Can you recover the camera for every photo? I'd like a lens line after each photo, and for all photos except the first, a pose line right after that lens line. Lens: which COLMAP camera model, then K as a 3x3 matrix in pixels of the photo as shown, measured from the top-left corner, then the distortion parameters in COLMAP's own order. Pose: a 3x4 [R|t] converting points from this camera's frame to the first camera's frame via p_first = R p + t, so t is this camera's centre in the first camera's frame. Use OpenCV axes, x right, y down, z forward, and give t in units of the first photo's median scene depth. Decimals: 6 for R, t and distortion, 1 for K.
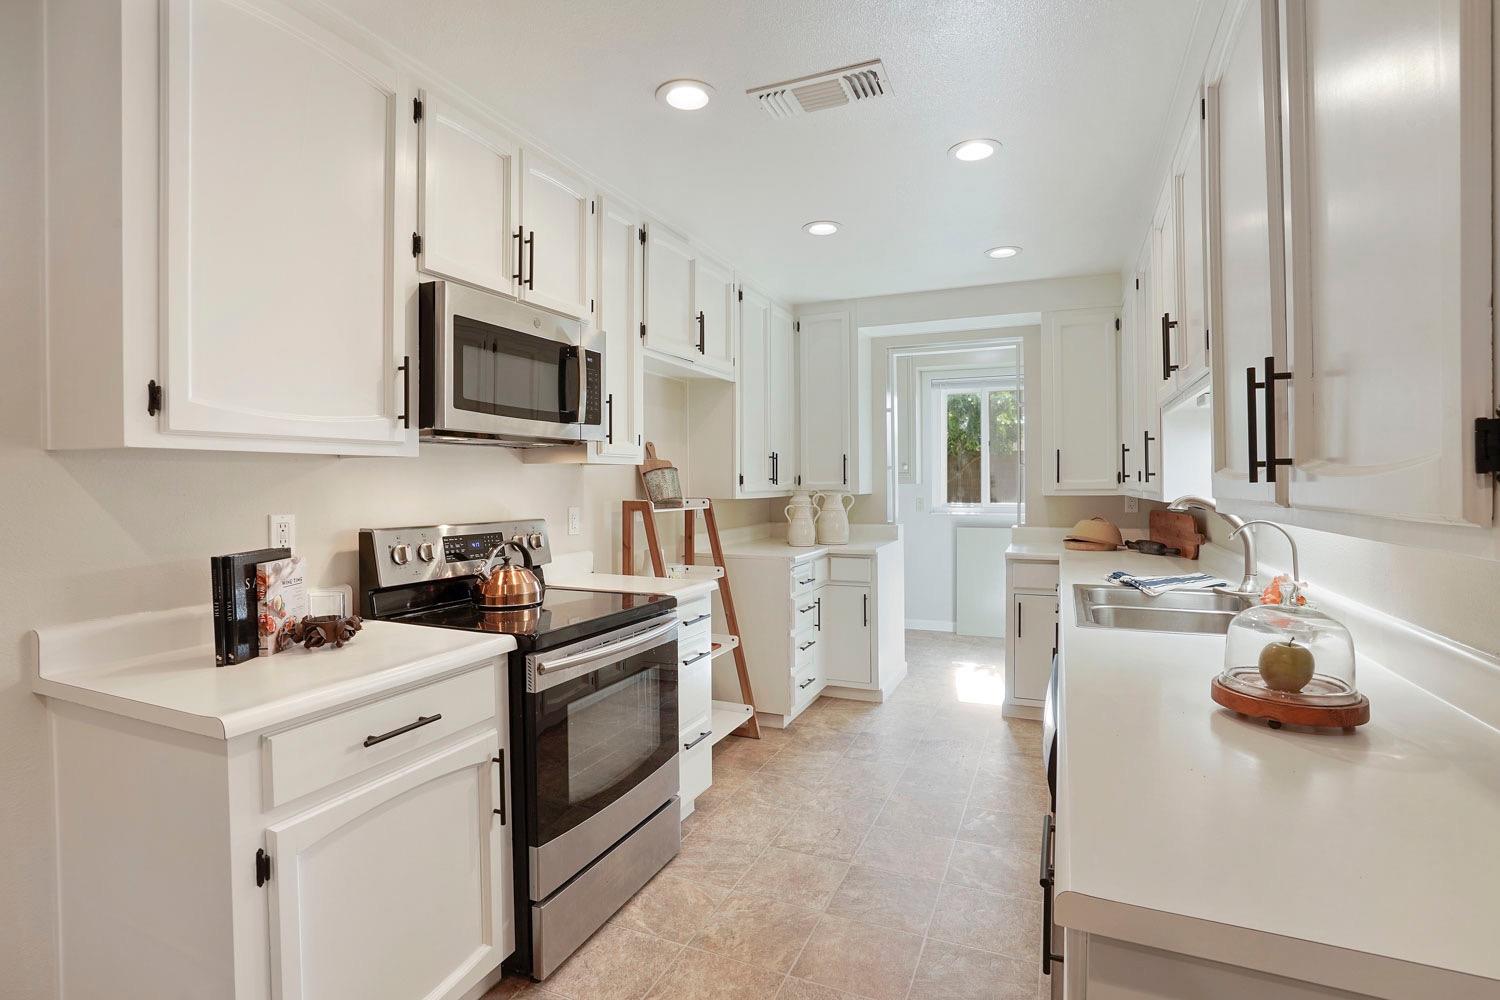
lens RADIAL K [[727.9, 0, 748.6], [0, 727.9, 489.6], [0, 0, 1]] dist [-0.055367, -0.000083]
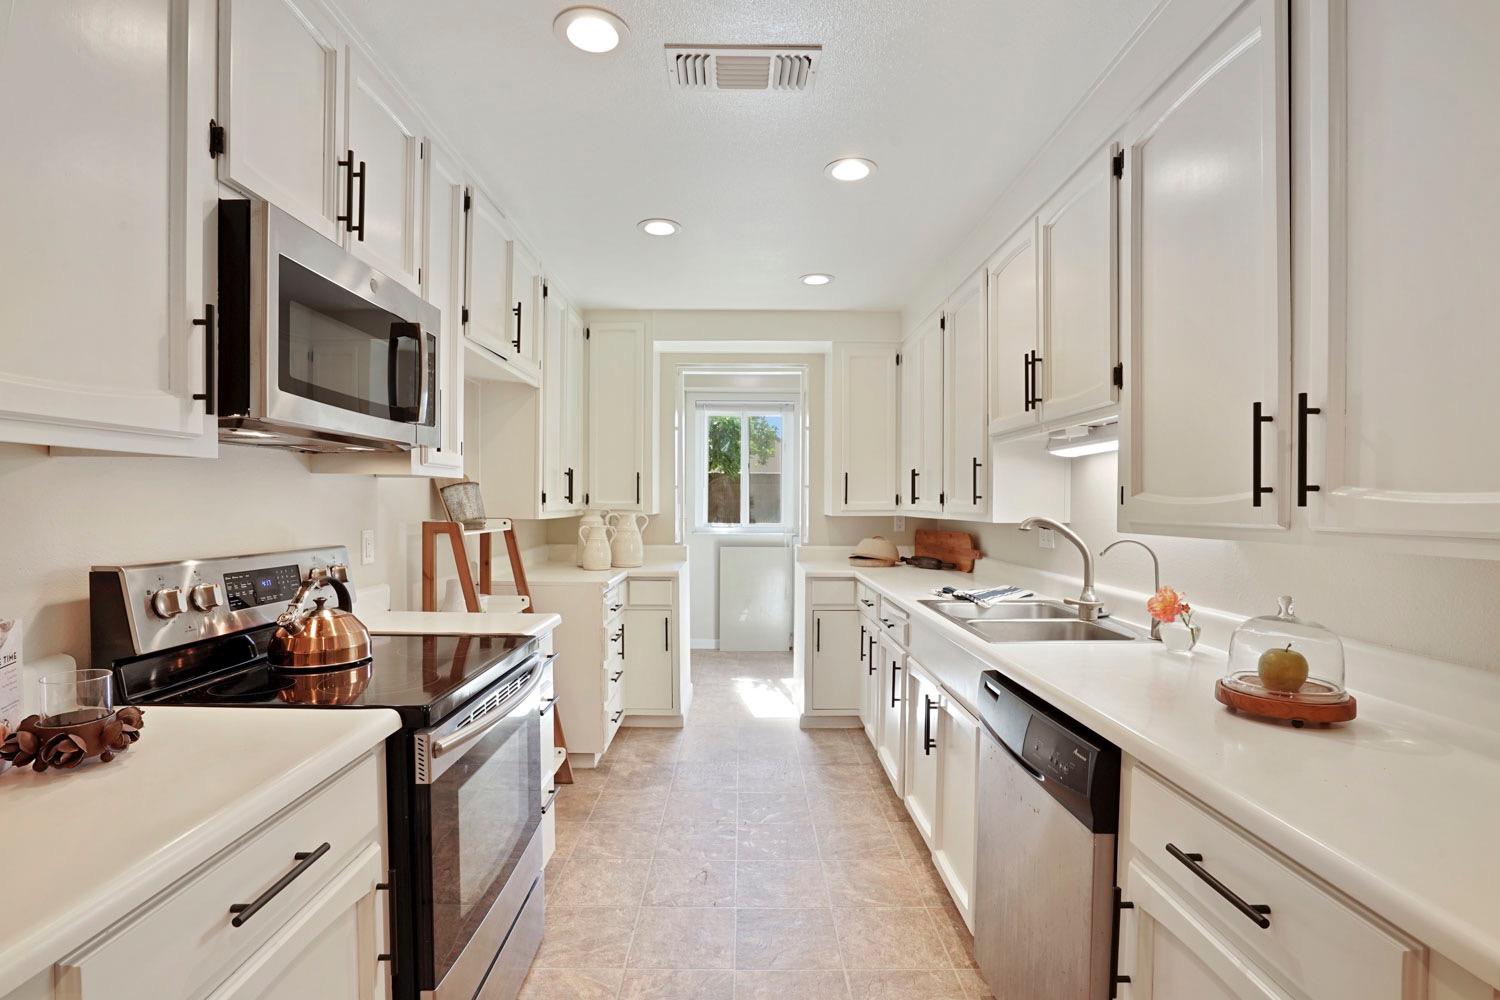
lens RADIAL K [[711.4, 0, 751.0], [0, 711.4, 522.1], [0, 0, 1]] dist [-0.057521, 0.022914]
pose [[0.912720, -0.001127, 0.408584, -0.186932], [-0.006330, 0.999837, 0.016899, 0.000072], [-0.408537, -0.018010, 0.912564, 0.140604]]
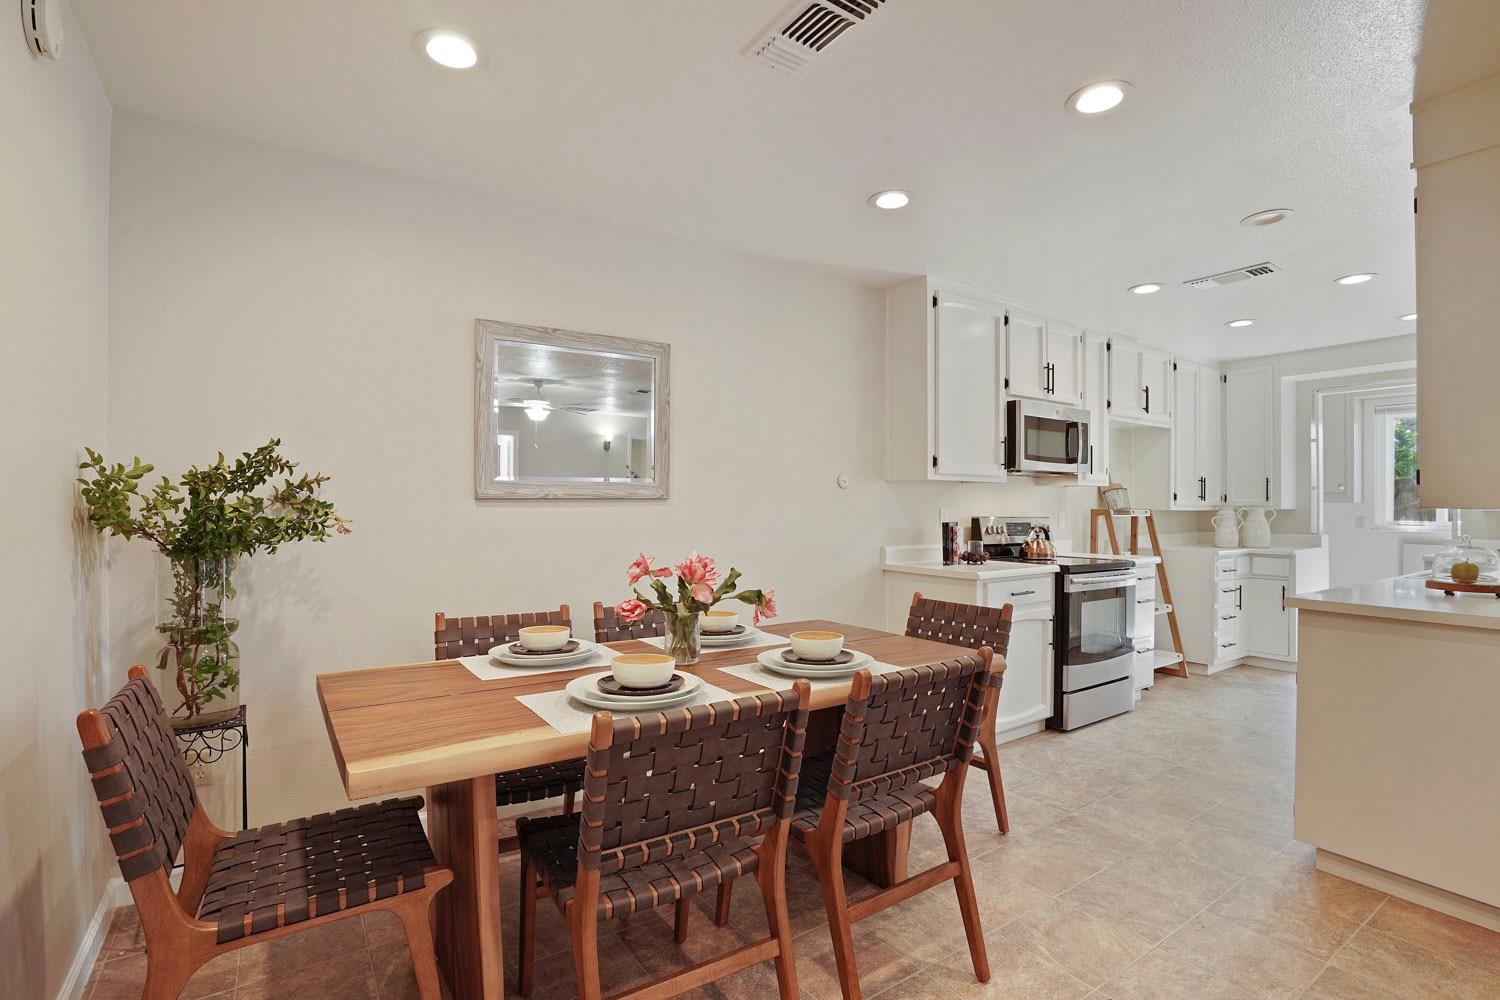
lens RADIAL K [[712.1, 0, 731.7], [0, 712.1, 507.0], [0, 0, 1]] dist [-0.062637, 0.022815]
pose [[0.844612, 0.007347, -0.535328, -0.018521], [-0.012310, 0.999908, -0.005699, 0.034669], [0.535237, 0.011403, 0.844625, -0.842165]]
